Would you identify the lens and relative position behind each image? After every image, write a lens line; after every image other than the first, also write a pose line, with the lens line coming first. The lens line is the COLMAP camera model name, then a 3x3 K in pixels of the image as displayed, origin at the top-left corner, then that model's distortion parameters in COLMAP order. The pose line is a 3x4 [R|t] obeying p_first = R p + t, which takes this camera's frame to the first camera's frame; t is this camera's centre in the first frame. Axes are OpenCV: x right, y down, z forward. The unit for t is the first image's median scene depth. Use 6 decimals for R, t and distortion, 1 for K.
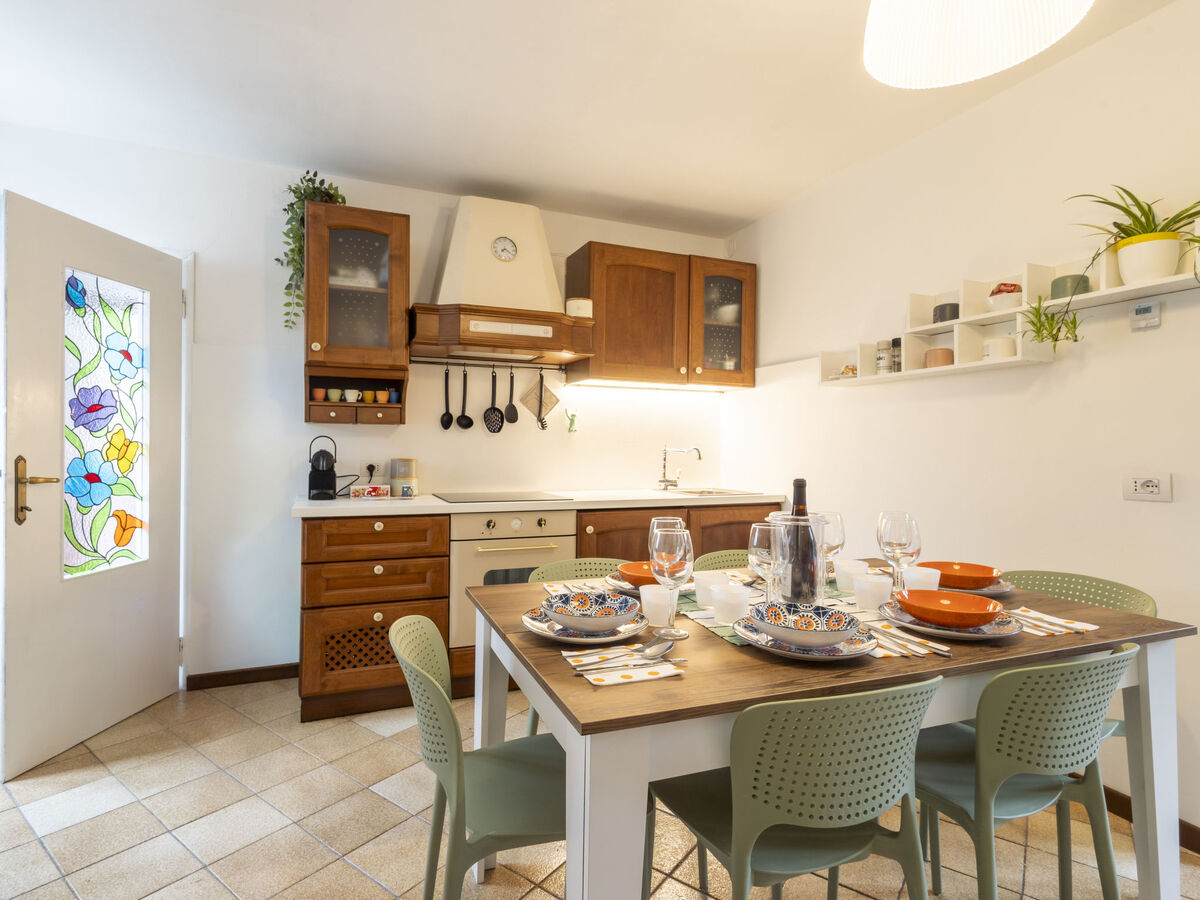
lens RADIAL K [[624.4, 0, 553.7], [0, 624.4, 444.8], [0, 0, 1]] dist [0.008727, -0.004722]
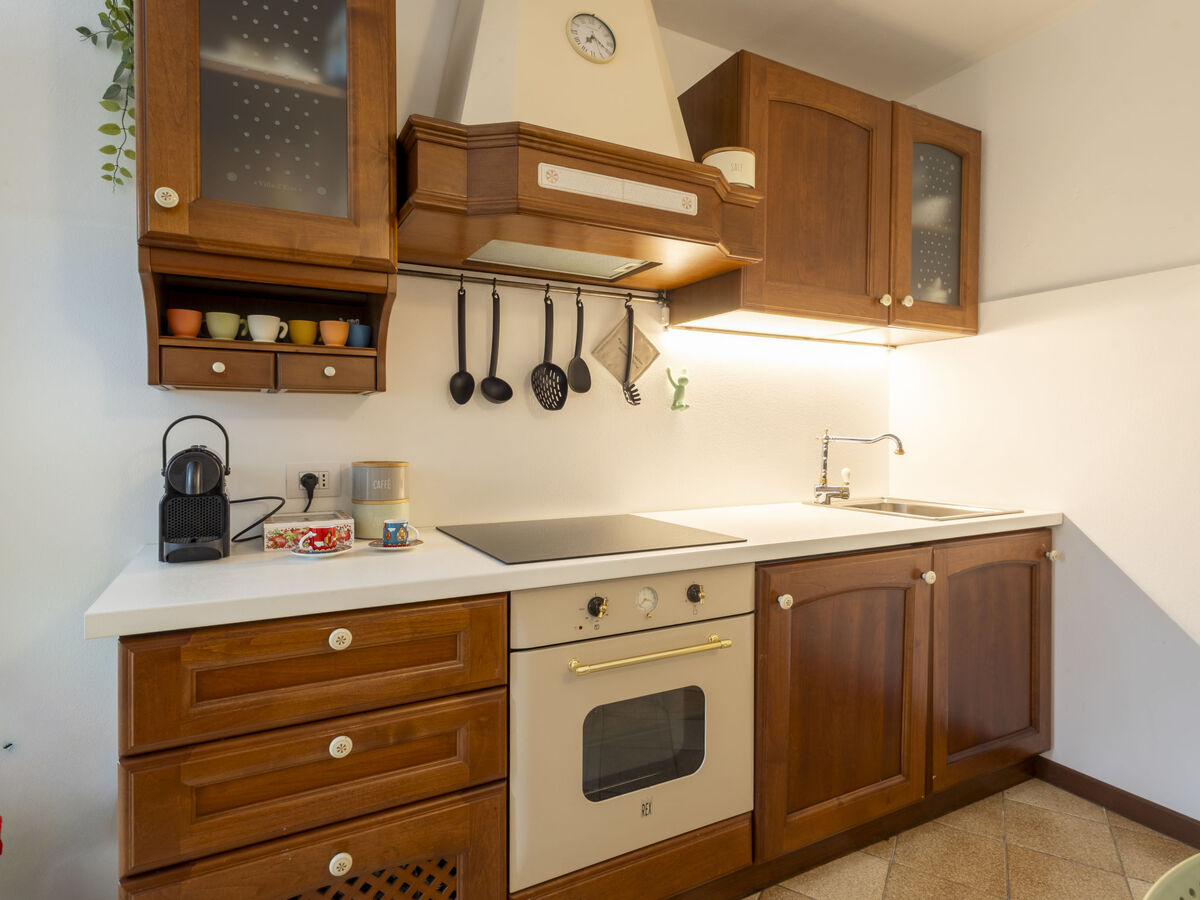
lens RADIAL K [[667.7, 0, 611.2], [0, 667.7, 437.7], [0, 0, 1]] dist [0.002807, 0.003216]
pose [[0.985282, -0.012700, 0.170466, -0.158731], [0.011514, 0.999902, 0.007945, 0.000024], [-0.170550, -0.005866, 0.985332, 0.478862]]
